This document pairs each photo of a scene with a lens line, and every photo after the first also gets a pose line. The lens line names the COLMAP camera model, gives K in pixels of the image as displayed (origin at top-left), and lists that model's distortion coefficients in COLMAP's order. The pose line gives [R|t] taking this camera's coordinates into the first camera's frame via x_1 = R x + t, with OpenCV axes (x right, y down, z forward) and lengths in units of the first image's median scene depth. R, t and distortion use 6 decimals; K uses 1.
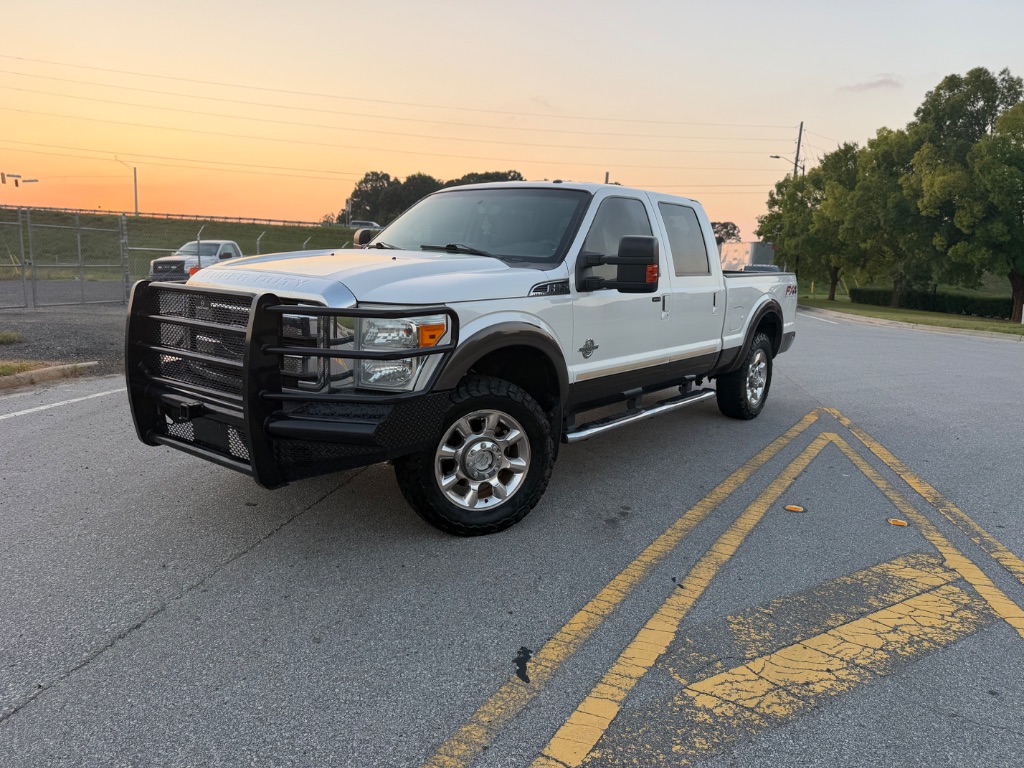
lens RADIAL K [[722.2, 0, 508.8], [0, 722.2, 376.9], [0, 0, 1]] dist [0.040205, -0.049524]
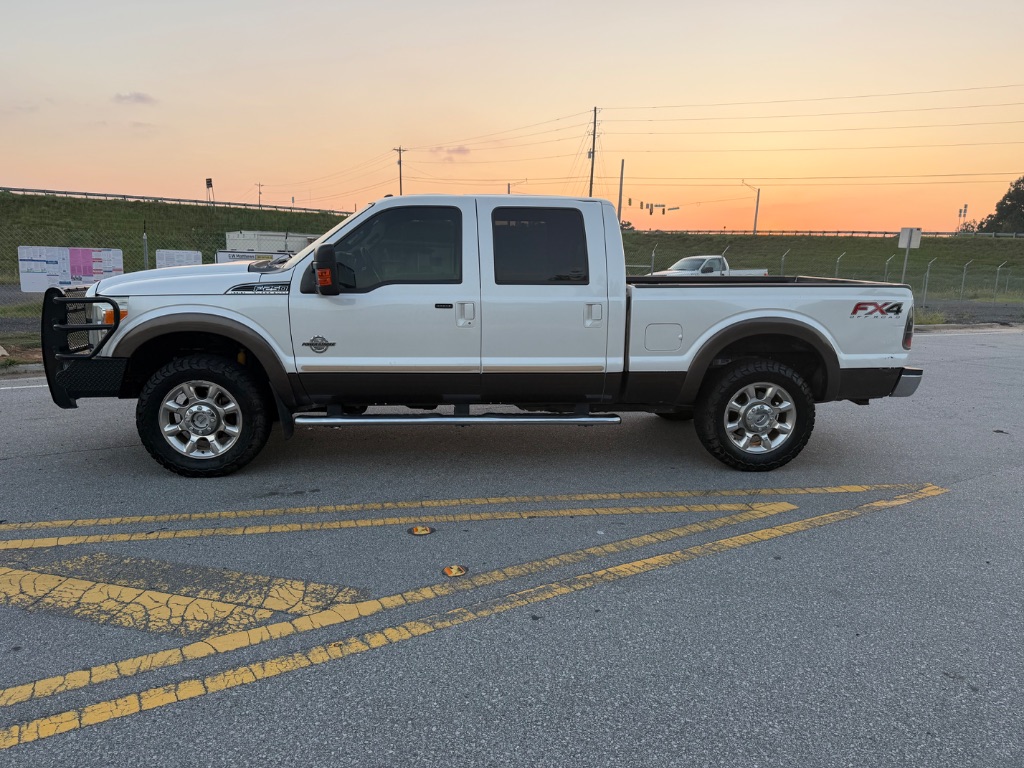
lens RADIAL K [[722.2, 0, 512.9], [0, 722.2, 378.0], [0, 0, 1]] dist [0.040205, -0.049524]
pose [[0.682626, 0.101159, -0.723733, 1.211471], [-0.114862, 0.992915, 0.030445, -0.059777], [0.721685, 0.062347, 0.689408, 0.471931]]
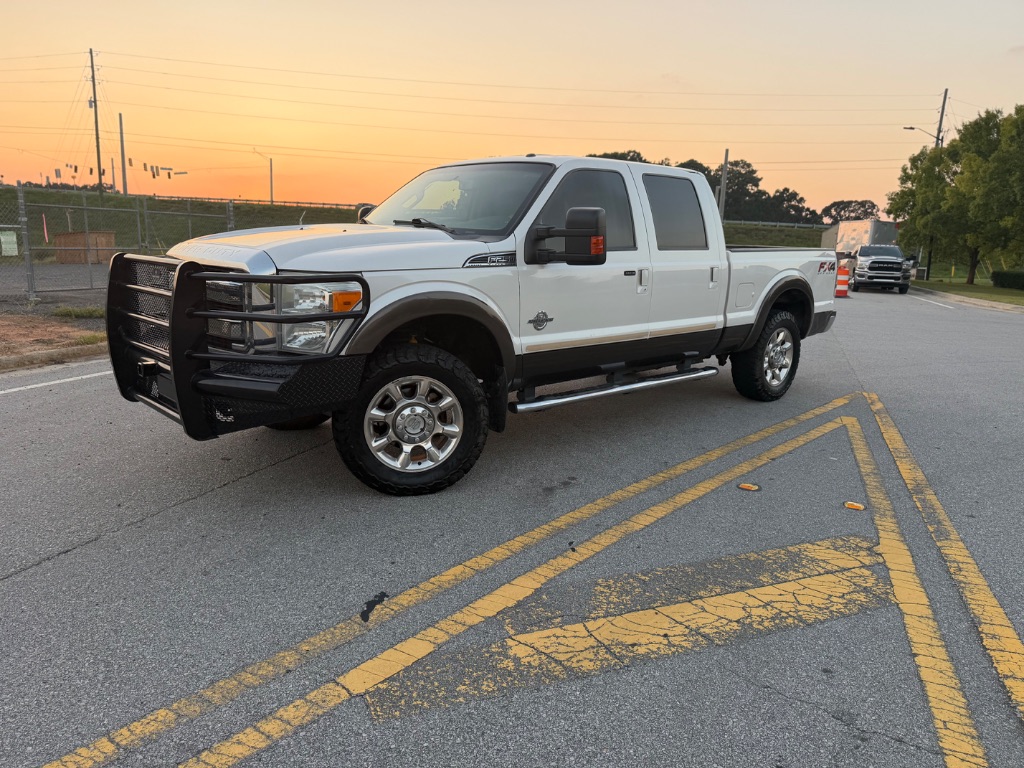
lens RADIAL K [[722.2, 0, 507.9], [0, 722.2, 380.2], [0, 0, 1]] dist [0.040205, -0.049524]
pose [[0.986432, 0.023929, -0.162418, 0.246747], [-0.019730, 0.999429, 0.027415, 0.018919], [0.162982, -0.023839, 0.986341, -0.009043]]
